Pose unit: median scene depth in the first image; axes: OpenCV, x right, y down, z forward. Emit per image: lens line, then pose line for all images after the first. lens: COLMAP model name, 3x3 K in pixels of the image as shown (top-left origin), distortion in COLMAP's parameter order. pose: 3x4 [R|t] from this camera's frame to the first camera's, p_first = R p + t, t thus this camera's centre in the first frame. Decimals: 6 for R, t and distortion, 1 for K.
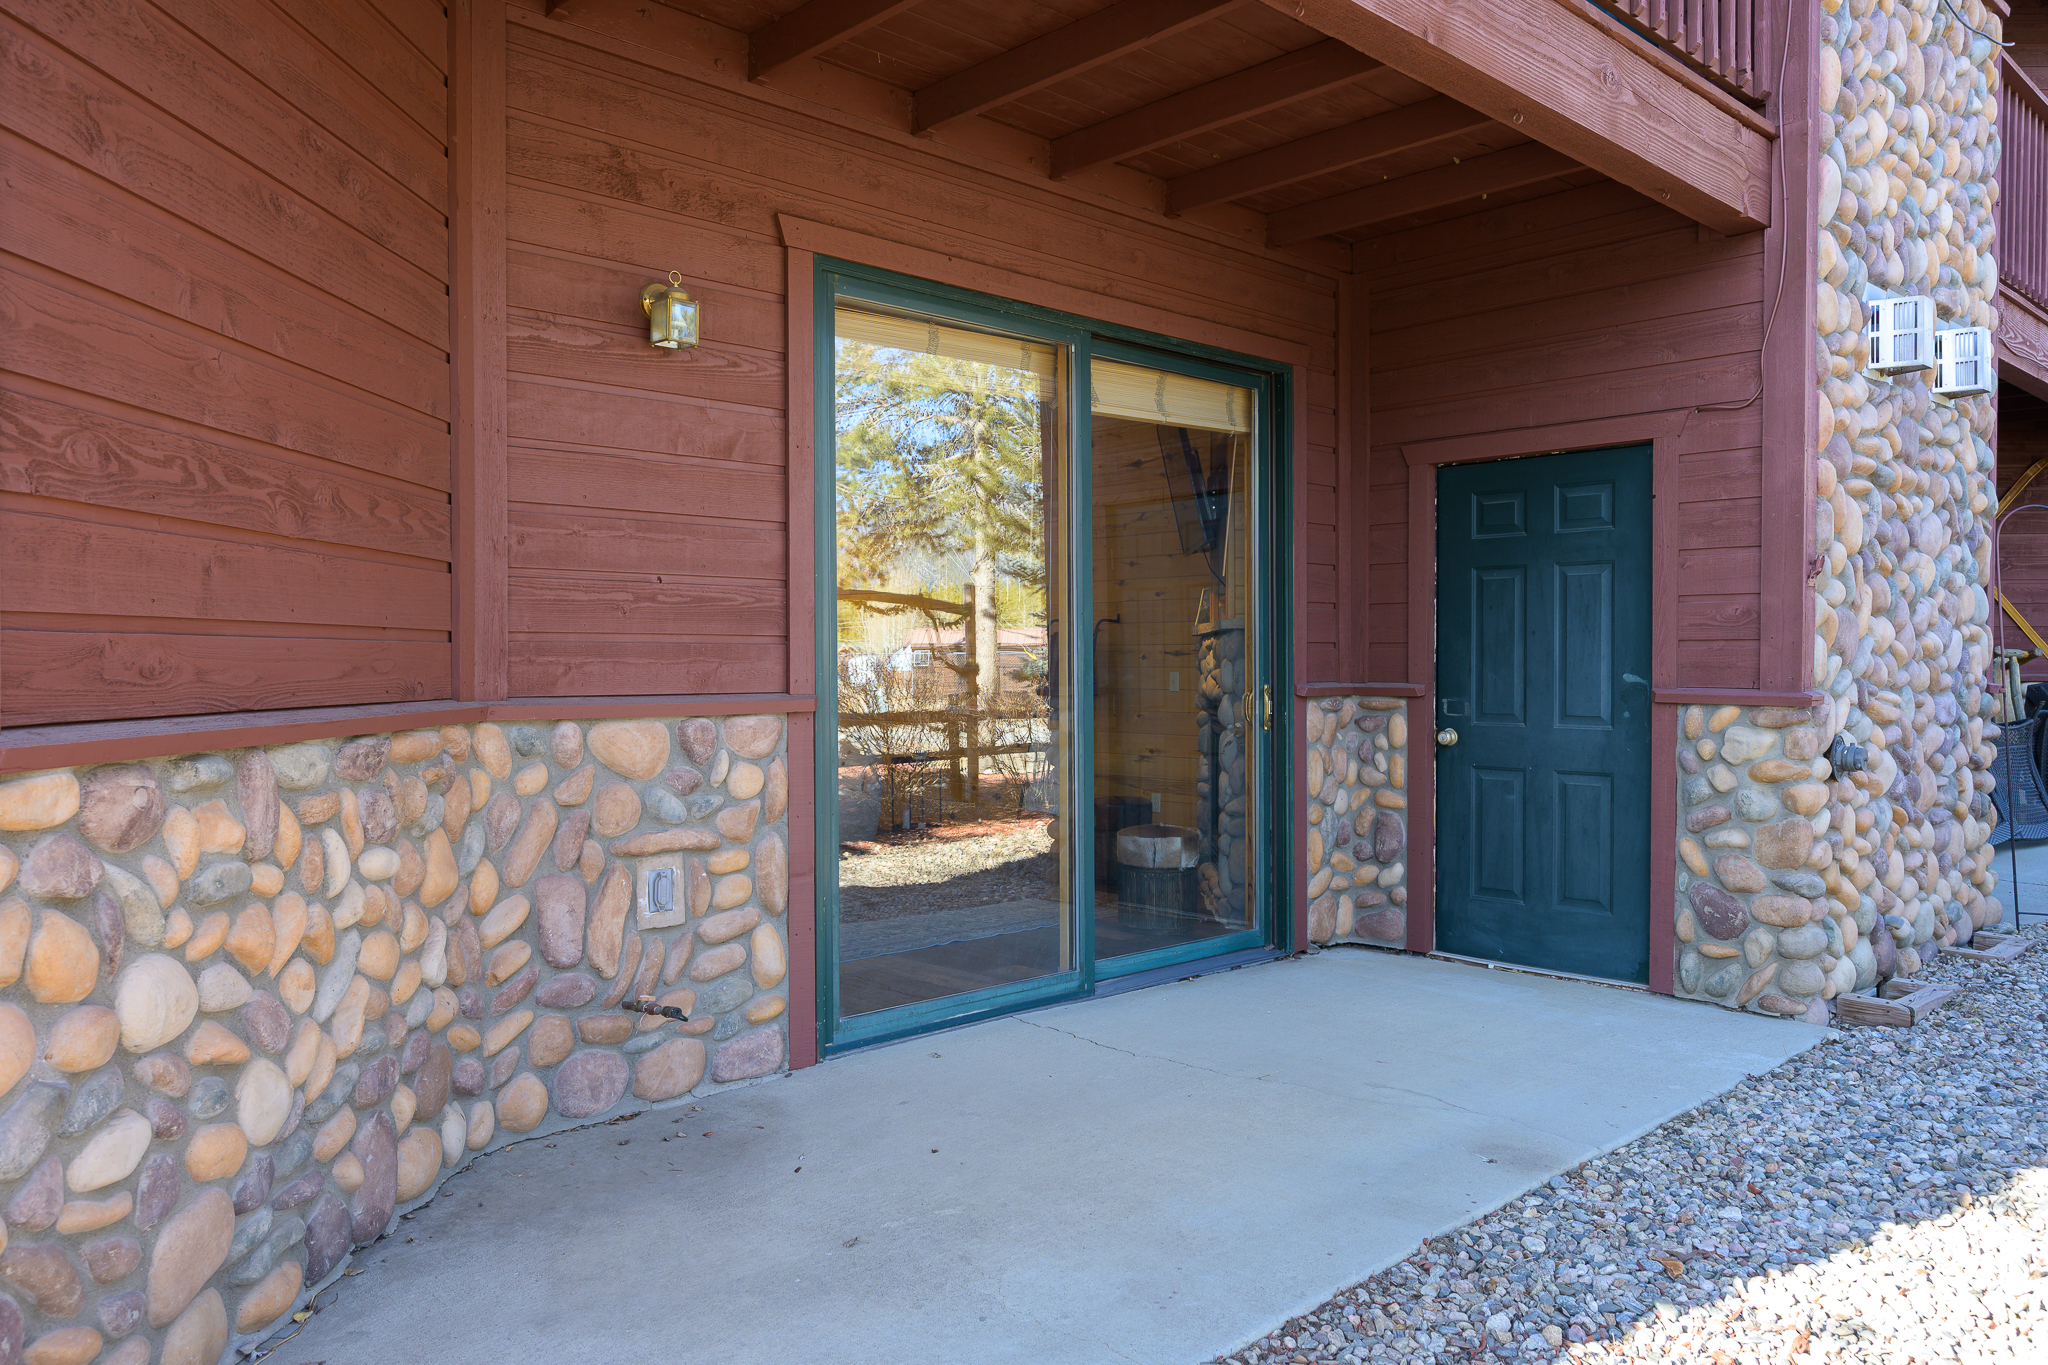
lens RADIAL K [[1453.0, 0, 1023.3], [0, 1453.0, 680.0], [0, 0, 1]] dist [-0.005043, -0.001673]
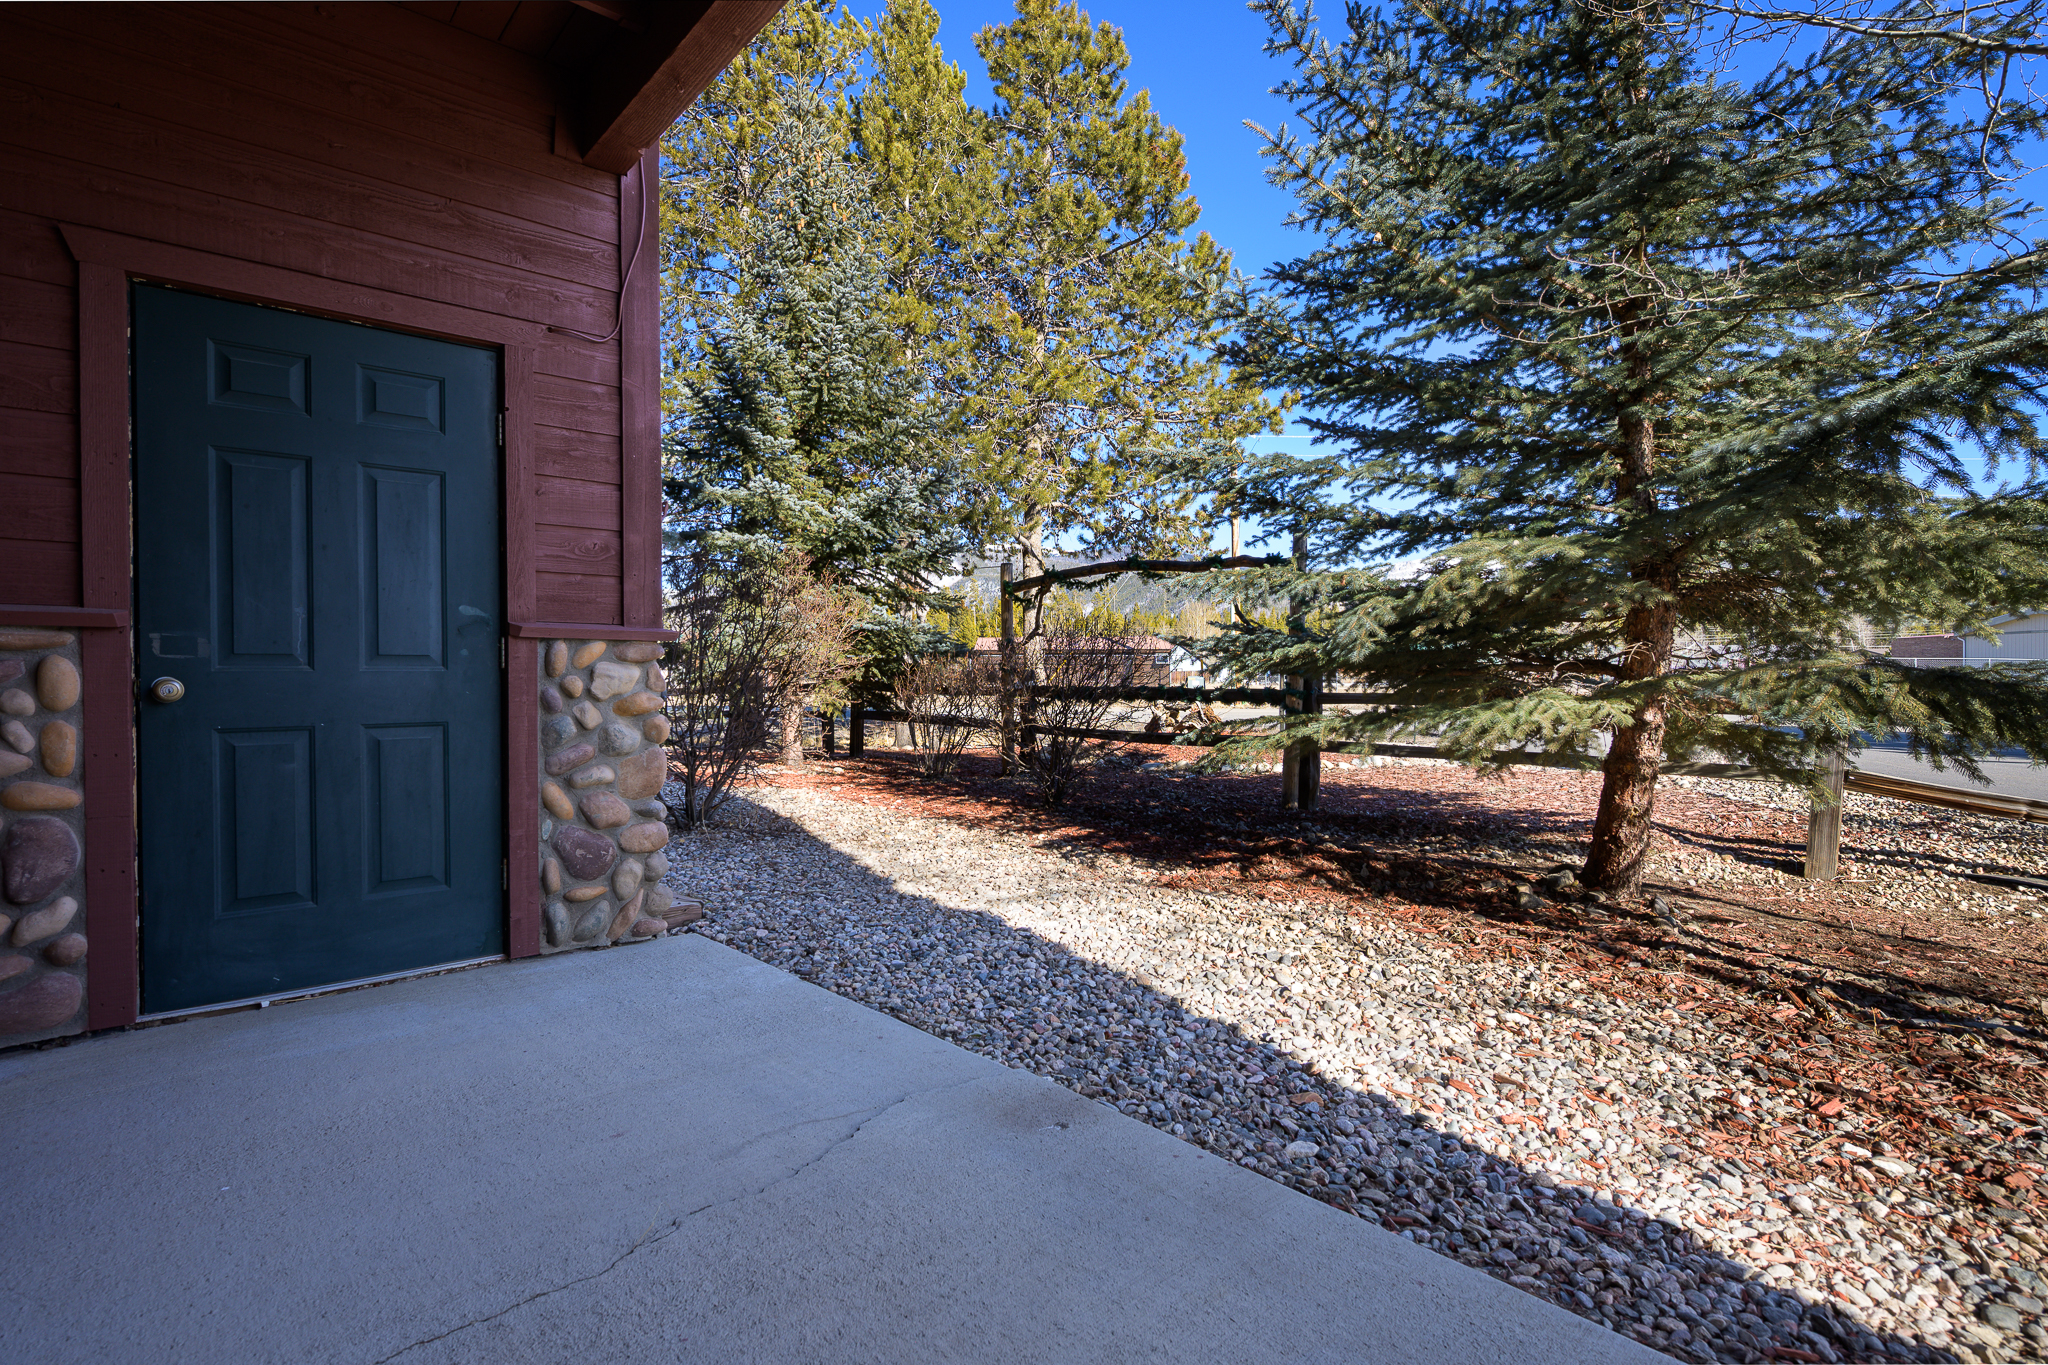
lens RADIAL K [[998.4, 0, 1023.3], [0, 998.4, 680.1], [0, 0, 1]] dist [0.002700, 0.000302]
pose [[0.035420, -0.004856, 0.999361, -0.162166], [0.016736, 0.999851, 0.004265, 0.041256], [-0.999232, 0.016574, 0.035496, 0.612575]]
